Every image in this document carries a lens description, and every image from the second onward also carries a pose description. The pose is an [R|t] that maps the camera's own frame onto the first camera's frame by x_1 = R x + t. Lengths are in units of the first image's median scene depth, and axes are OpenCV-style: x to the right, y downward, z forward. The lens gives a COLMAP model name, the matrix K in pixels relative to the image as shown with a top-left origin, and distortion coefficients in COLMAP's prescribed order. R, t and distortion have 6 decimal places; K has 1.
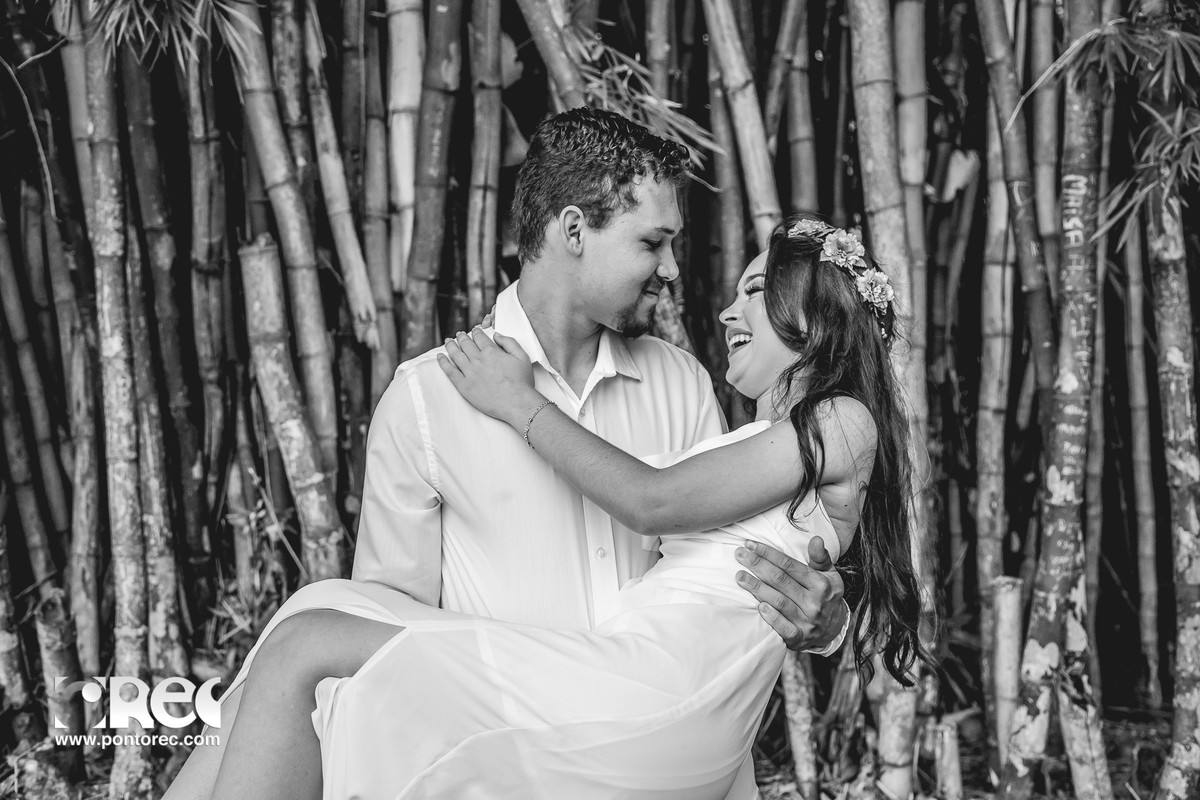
lens RADIAL K [[1418.5, 0, 594.0], [0, 1418.5, 379.2], [0, 0, 1]] dist [0.116629, 0.000000]
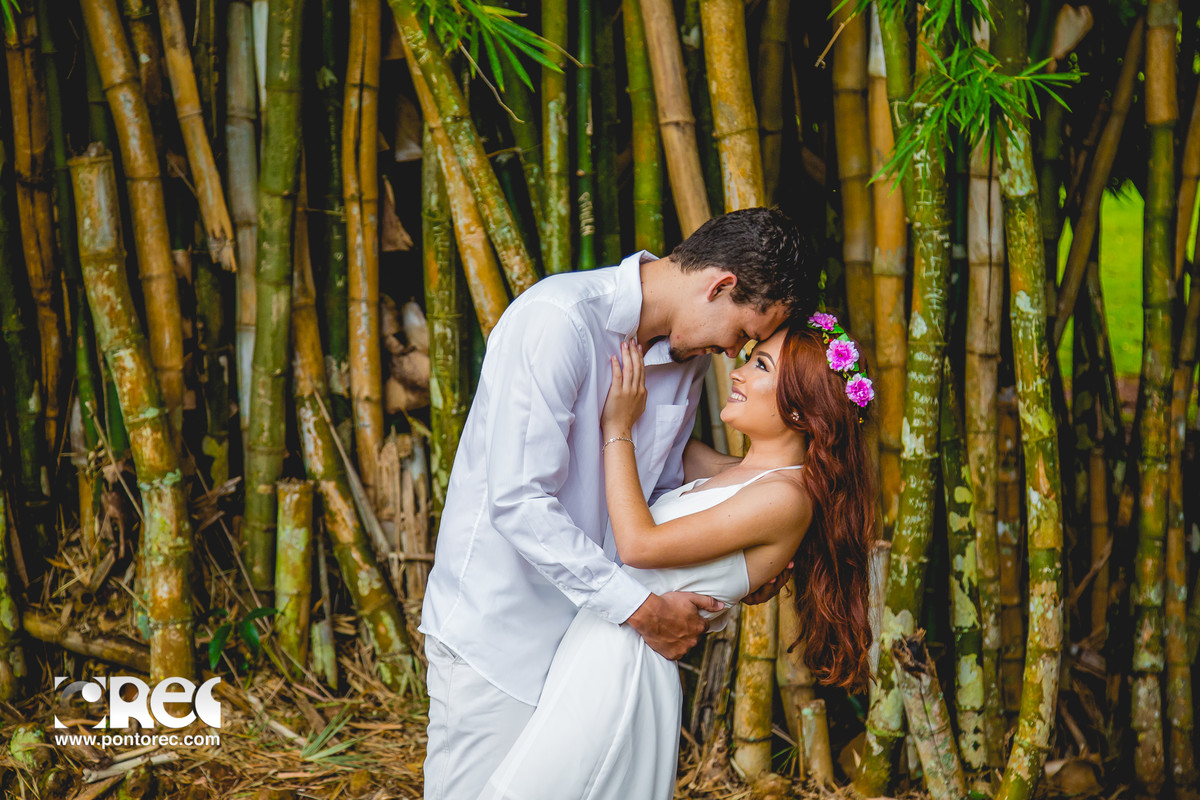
lens RADIAL K [[2424.3, 0, 573.0], [0, 2424.3, 369.3], [0, 0, 1]] dist [0.414623, 0.000000]
pose [[0.990310, 0.022706, -0.137008, 0.300383], [-0.017769, 0.999152, 0.037154, -0.023001], [0.137736, -0.034360, 0.989873, -0.537814]]
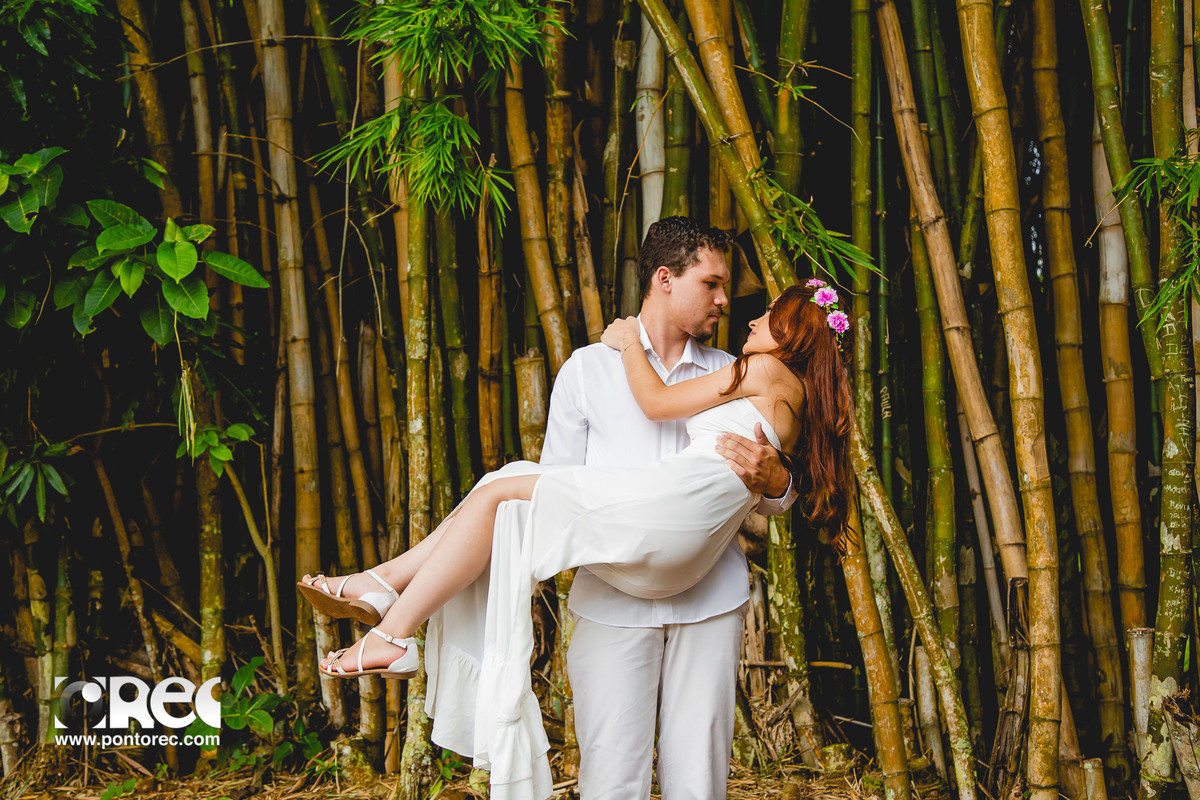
lens RADIAL K [[1744.3, 0, 602.2], [0, 1744.3, 388.8], [0, 0, 1]] dist [0.214899, 0.000000]
pose [[0.971832, -0.007662, -0.235548, 0.202999], [-0.026772, 0.989412, -0.142644, 0.161704], [0.234147, 0.144932, 0.961337, -0.494812]]
